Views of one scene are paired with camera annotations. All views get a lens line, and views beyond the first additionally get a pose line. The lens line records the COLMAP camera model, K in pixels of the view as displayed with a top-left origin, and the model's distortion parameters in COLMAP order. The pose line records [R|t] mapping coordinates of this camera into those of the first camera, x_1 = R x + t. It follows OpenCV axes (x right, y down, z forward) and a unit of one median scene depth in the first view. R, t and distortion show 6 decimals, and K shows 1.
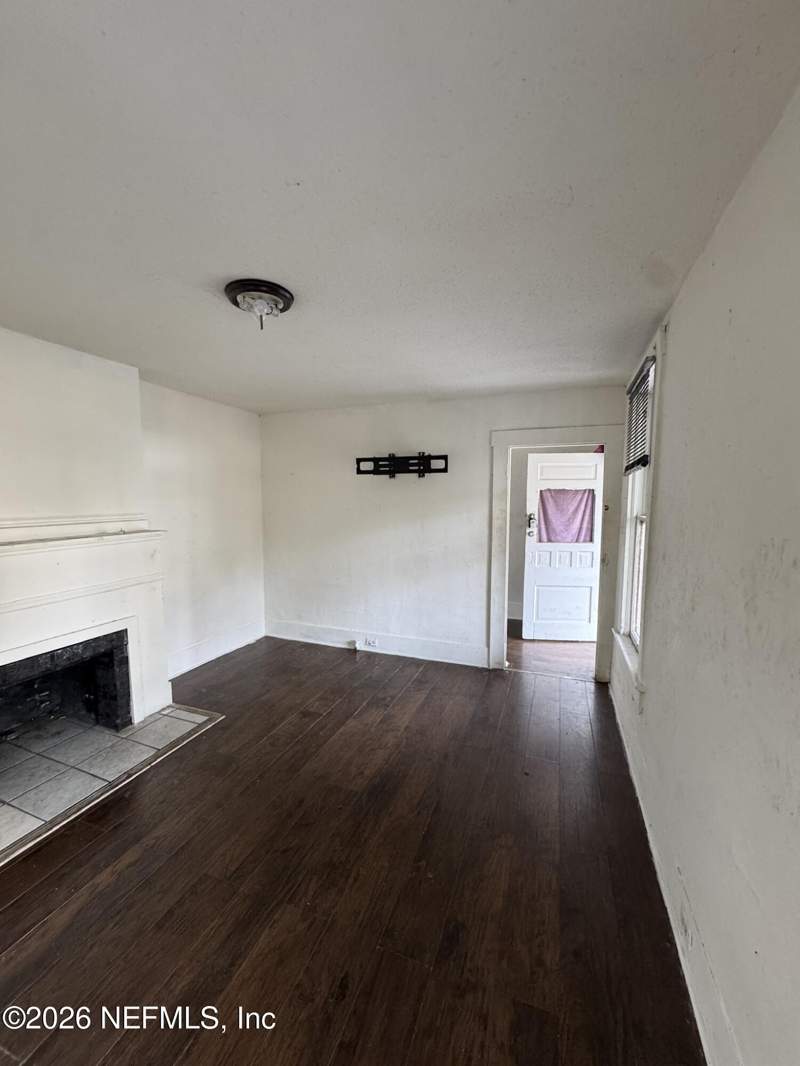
lens RADIAL K [[426.7, 0, 398.9], [0, 426.7, 534.5], [0, 0, 1]] dist [0.000439, -0.000105]
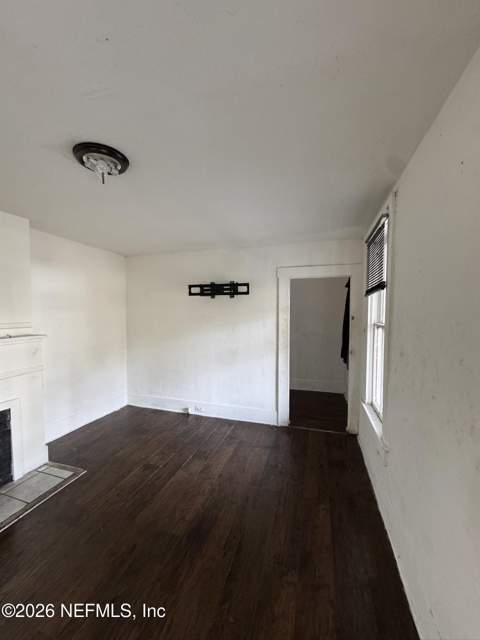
lens RADIAL K [[256.2, 0, 239.4], [0, 256.2, 321.1], [0, 0, 1]] dist [0.000439, -0.000105]
pose [[0.998131, -0.002228, 0.061062, 0.032065], [0.005177, 0.998825, -0.048184, -0.010832], [-0.060883, 0.048410, 0.996970, 0.135318]]
